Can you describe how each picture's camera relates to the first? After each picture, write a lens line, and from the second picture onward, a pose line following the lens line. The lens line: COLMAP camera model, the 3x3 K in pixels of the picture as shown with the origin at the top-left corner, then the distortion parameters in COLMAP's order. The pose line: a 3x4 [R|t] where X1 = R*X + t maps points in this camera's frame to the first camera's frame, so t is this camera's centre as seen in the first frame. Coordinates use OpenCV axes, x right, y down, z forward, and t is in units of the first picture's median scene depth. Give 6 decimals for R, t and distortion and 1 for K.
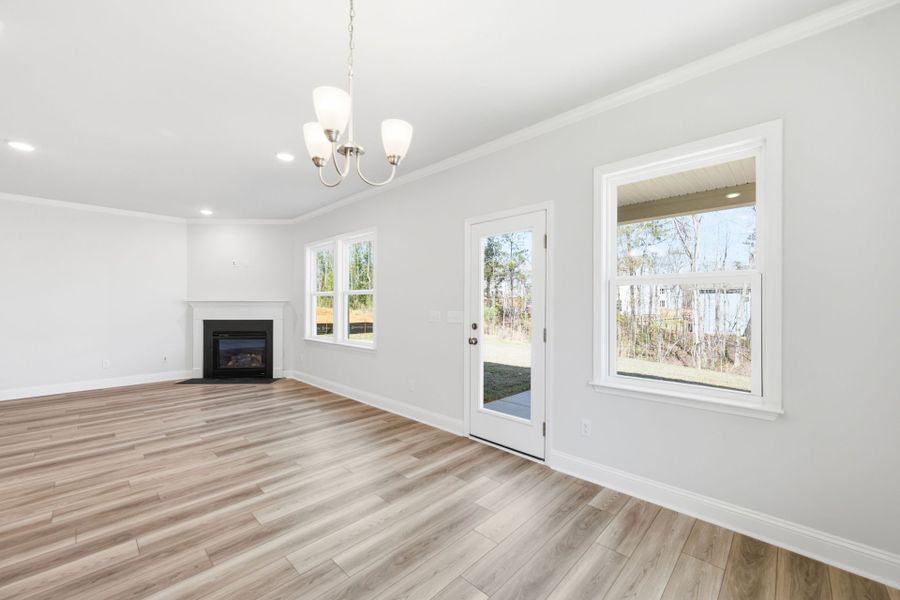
lens RADIAL K [[355.6, 0, 451.3], [0, 355.6, 304.4], [0, 0, 1]] dist [-0.004995, 0.001924]
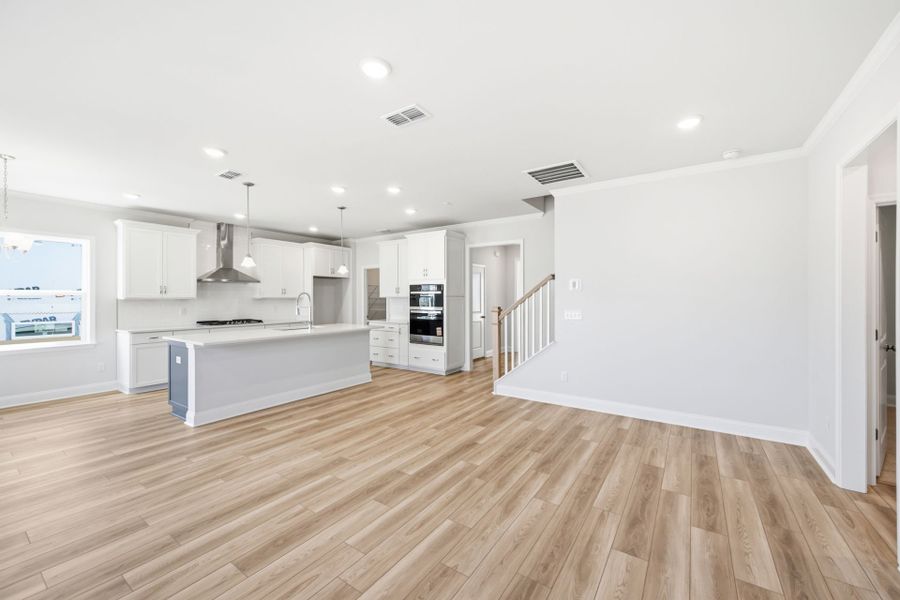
lens RADIAL K [[355.6, 0, 455.6], [0, 355.6, 298.4], [0, 0, 1]] dist [-0.004995, 0.001924]
pose [[-0.984719, 0.001937, -0.174141, -1.176956], [0.001854, 0.999998, 0.000639, -0.028096], [0.174142, 0.000306, -0.984720, 1.574767]]
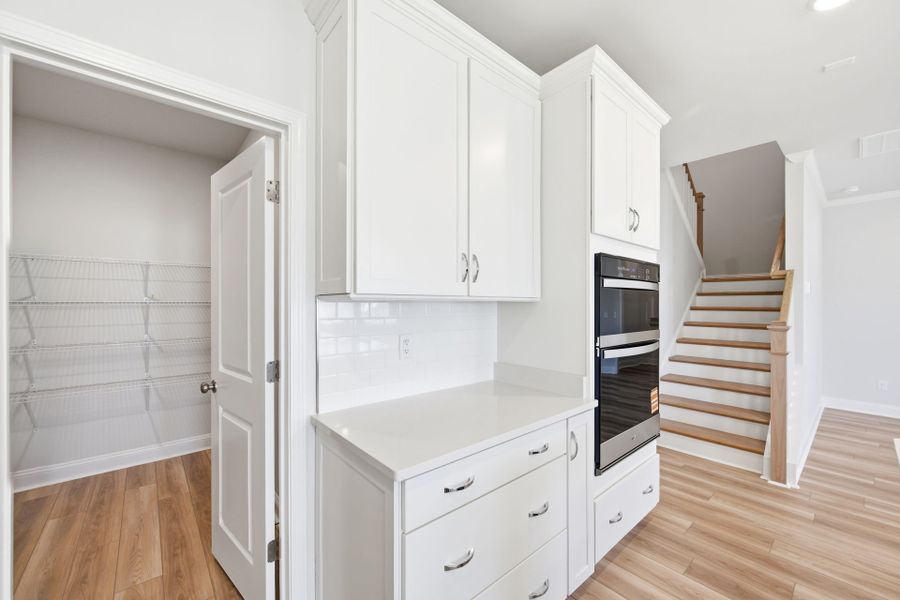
lens RADIAL K [[355.6, 0, 451.2], [0, 355.6, 302.6], [0, 0, 1]] dist [-0.004995, 0.001924]
pose [[-0.092393, -0.005442, -0.995708, -0.755519], [0.001875, 0.999982, -0.005640, -0.028145], [0.995721, -0.002388, -0.092381, -0.508602]]
